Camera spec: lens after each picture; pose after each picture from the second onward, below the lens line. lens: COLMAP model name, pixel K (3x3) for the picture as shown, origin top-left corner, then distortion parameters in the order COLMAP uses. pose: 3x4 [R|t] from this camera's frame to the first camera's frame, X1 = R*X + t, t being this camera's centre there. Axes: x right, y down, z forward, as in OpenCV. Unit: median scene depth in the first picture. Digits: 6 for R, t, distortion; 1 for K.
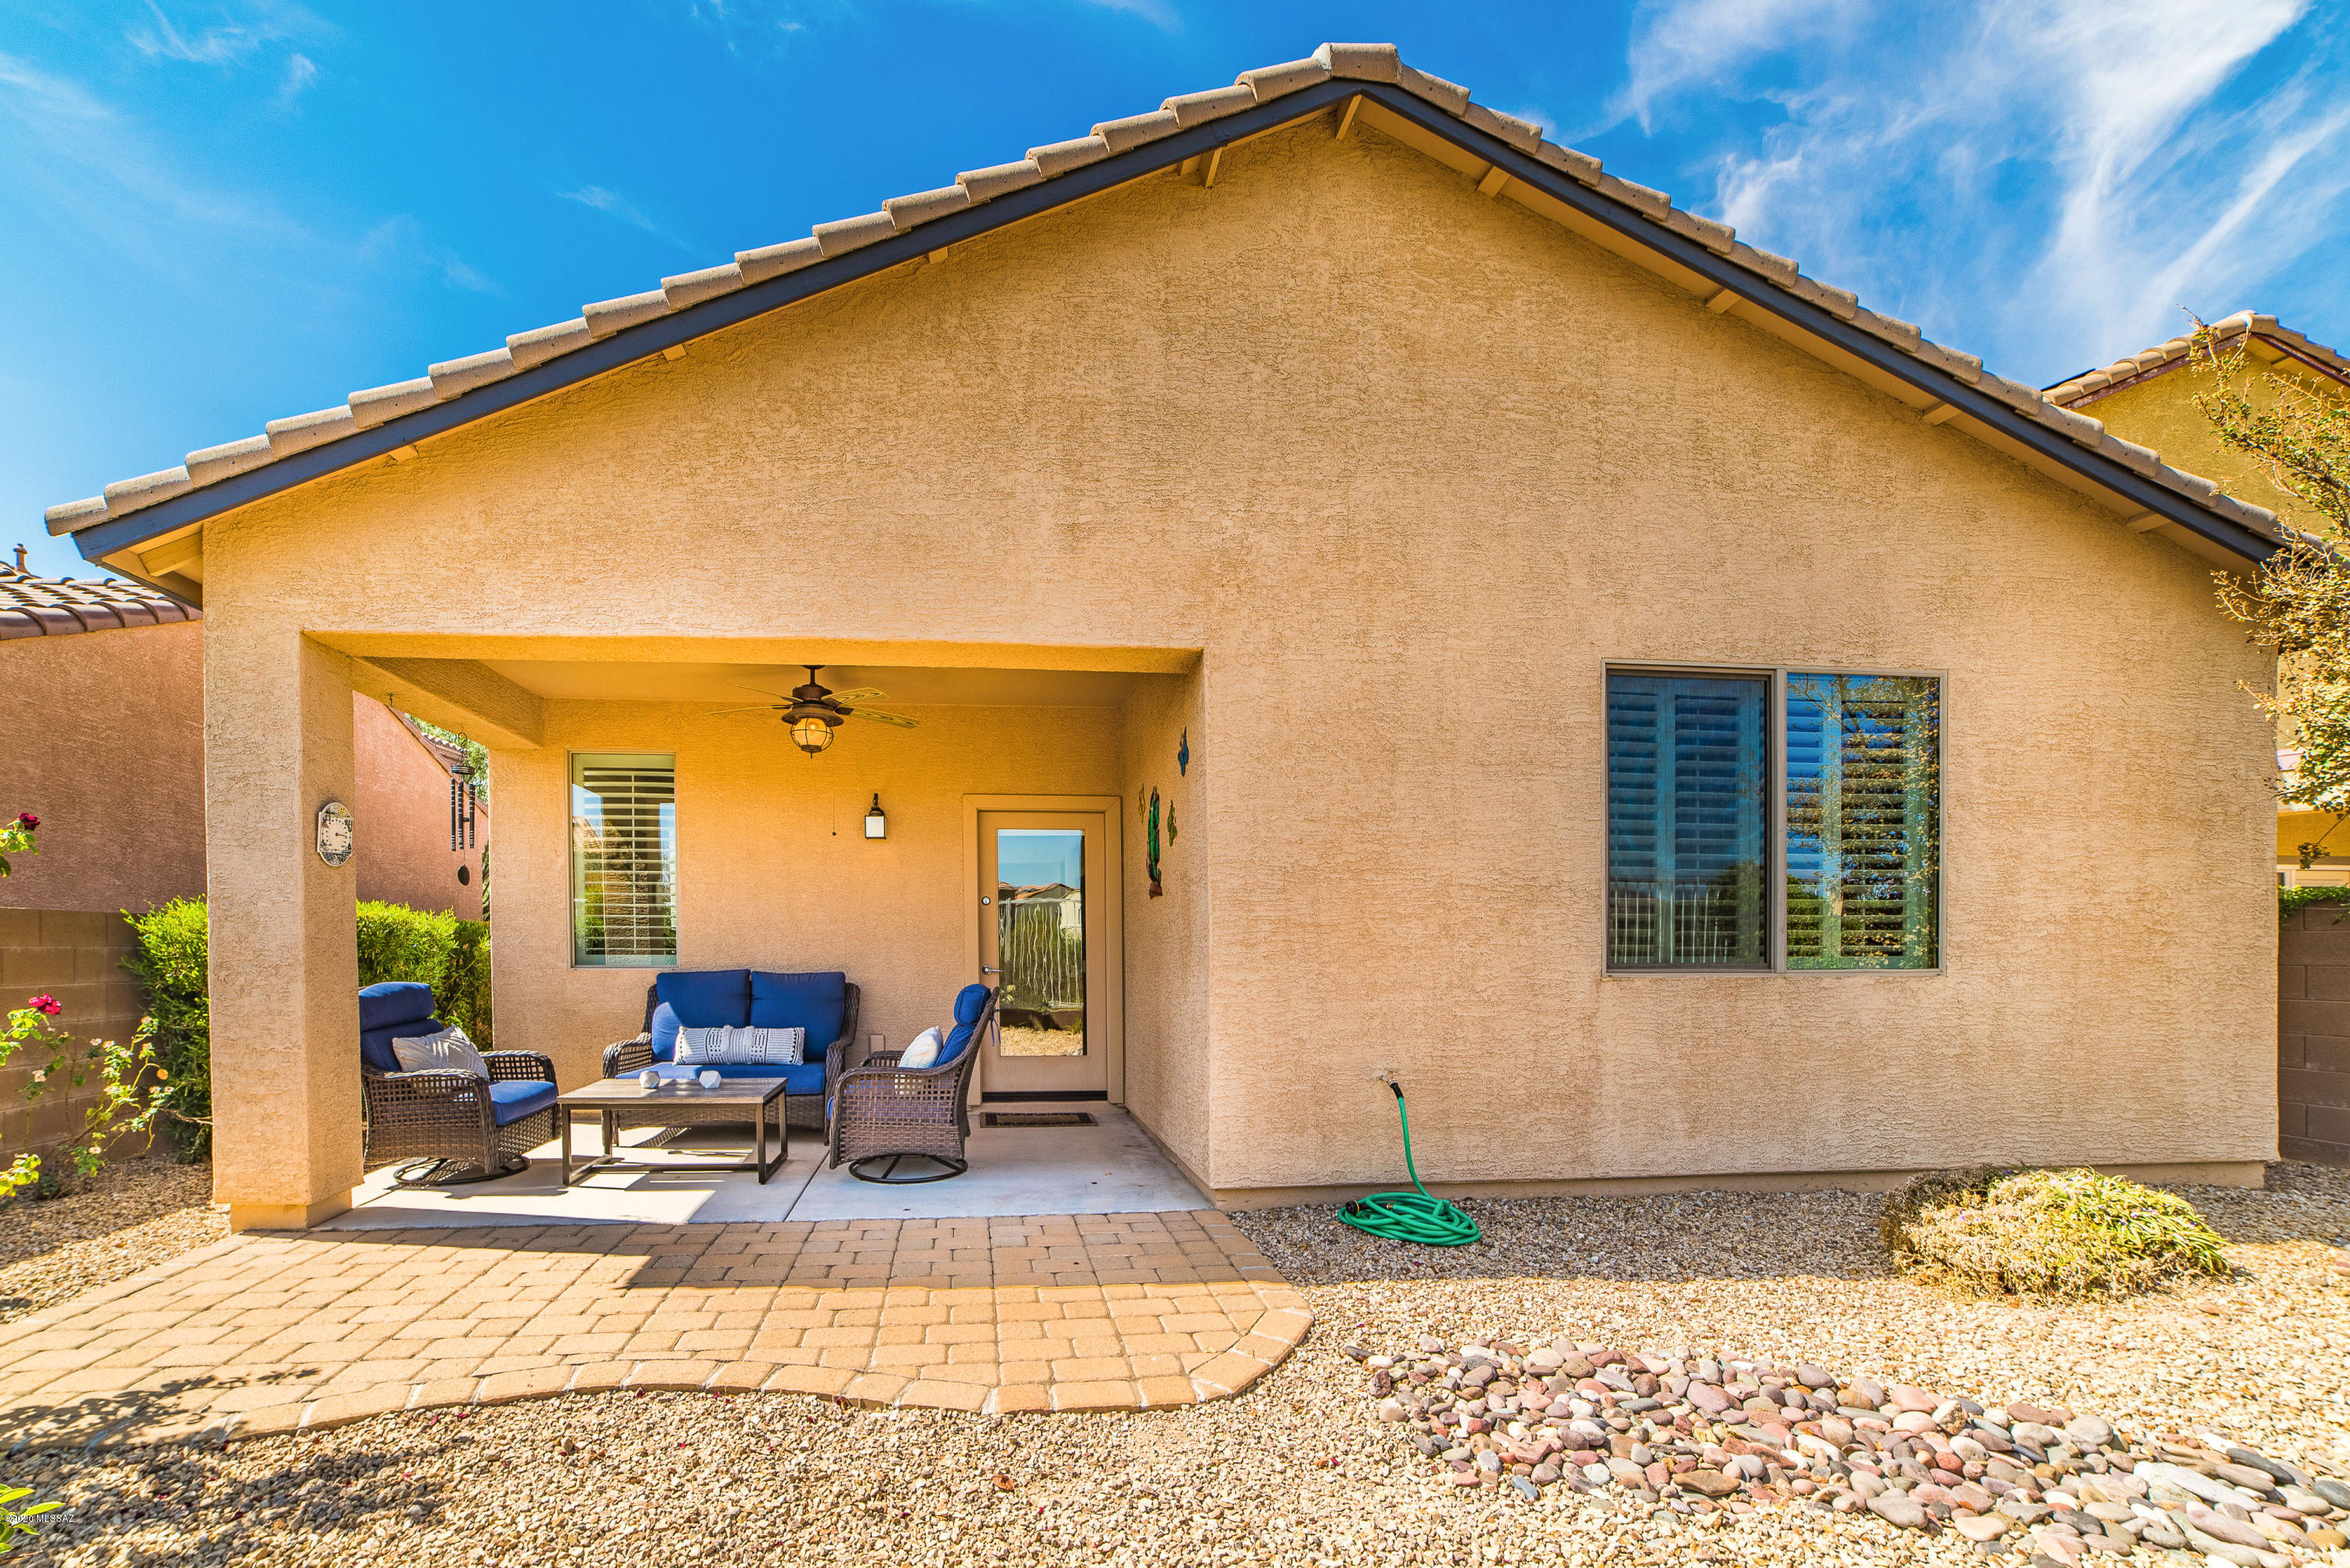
lens RADIAL K [[997.1, 0, 1054.0], [0, 997.1, 879.9], [0, 0, 1]] dist [-0.028644, 0.013333]
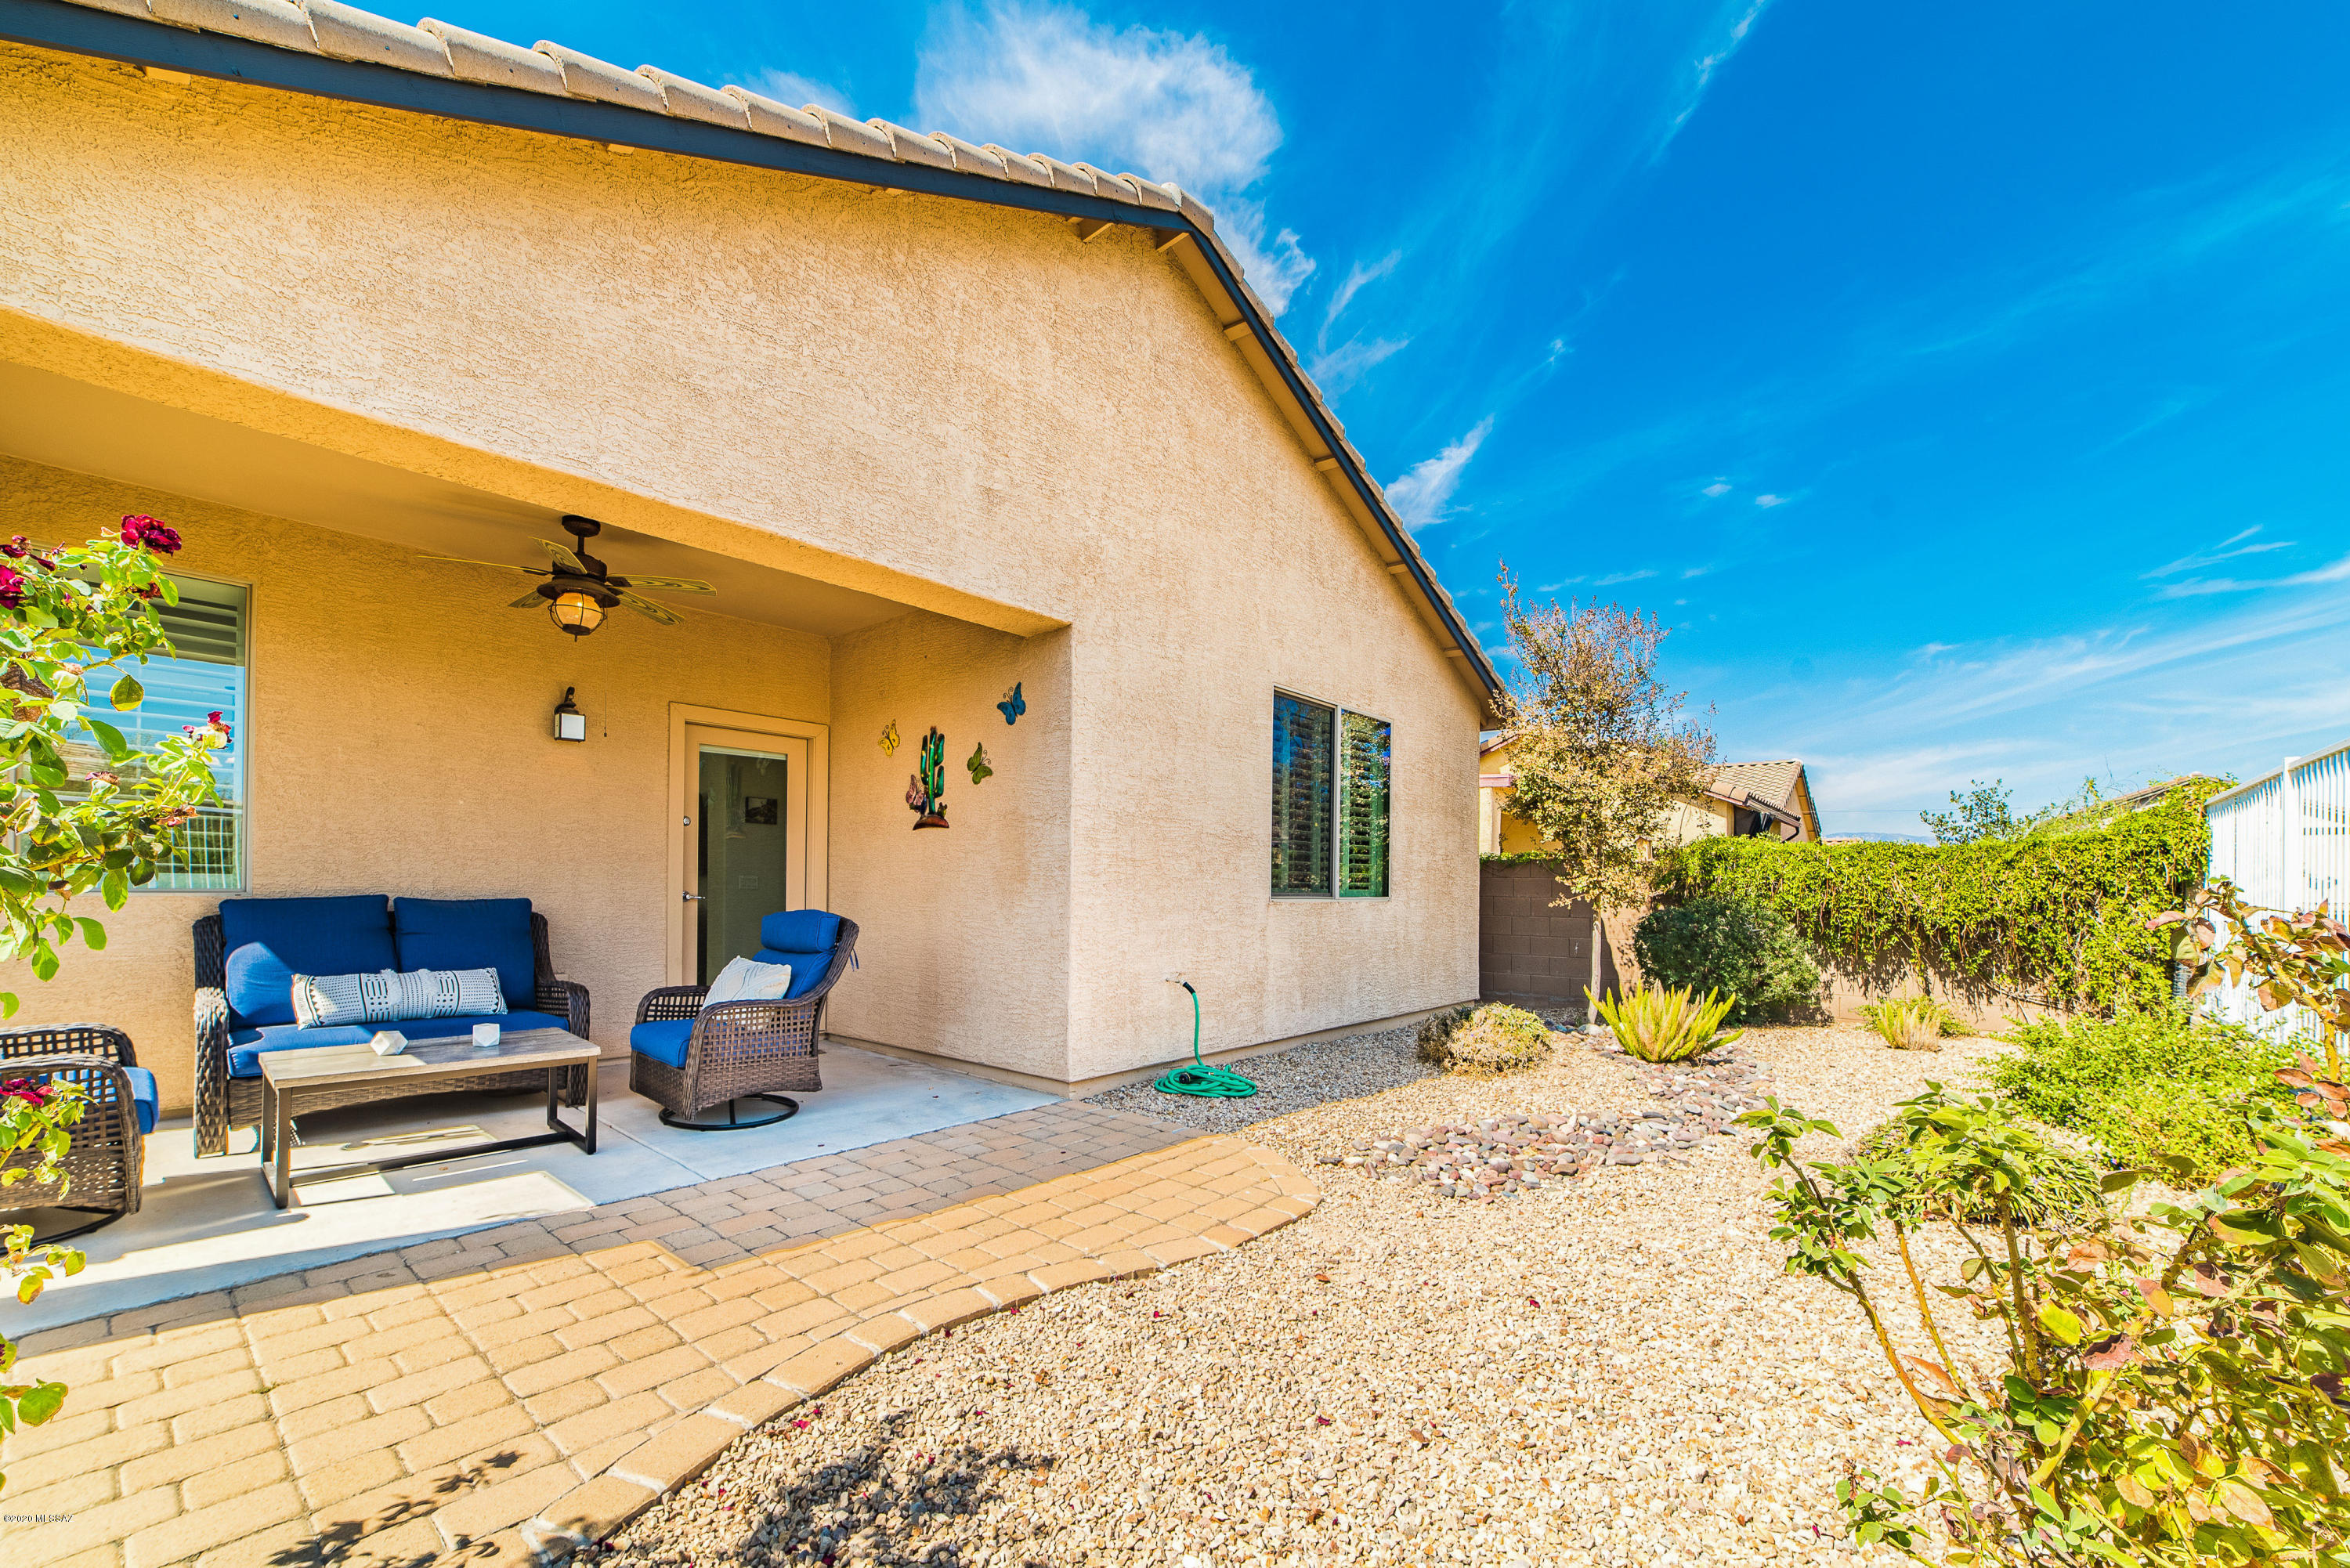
lens RADIAL K [[967.4, 0, 1133.1], [0, 967.4, 780.3], [0, 0, 1]] dist [-0.019926, 0.011840]
pose [[0.718144, 0.085977, 0.690563, -0.573210], [-0.060365, 0.996294, -0.061265, 0.019955], [-0.693271, 0.002312, 0.720673, 0.118682]]
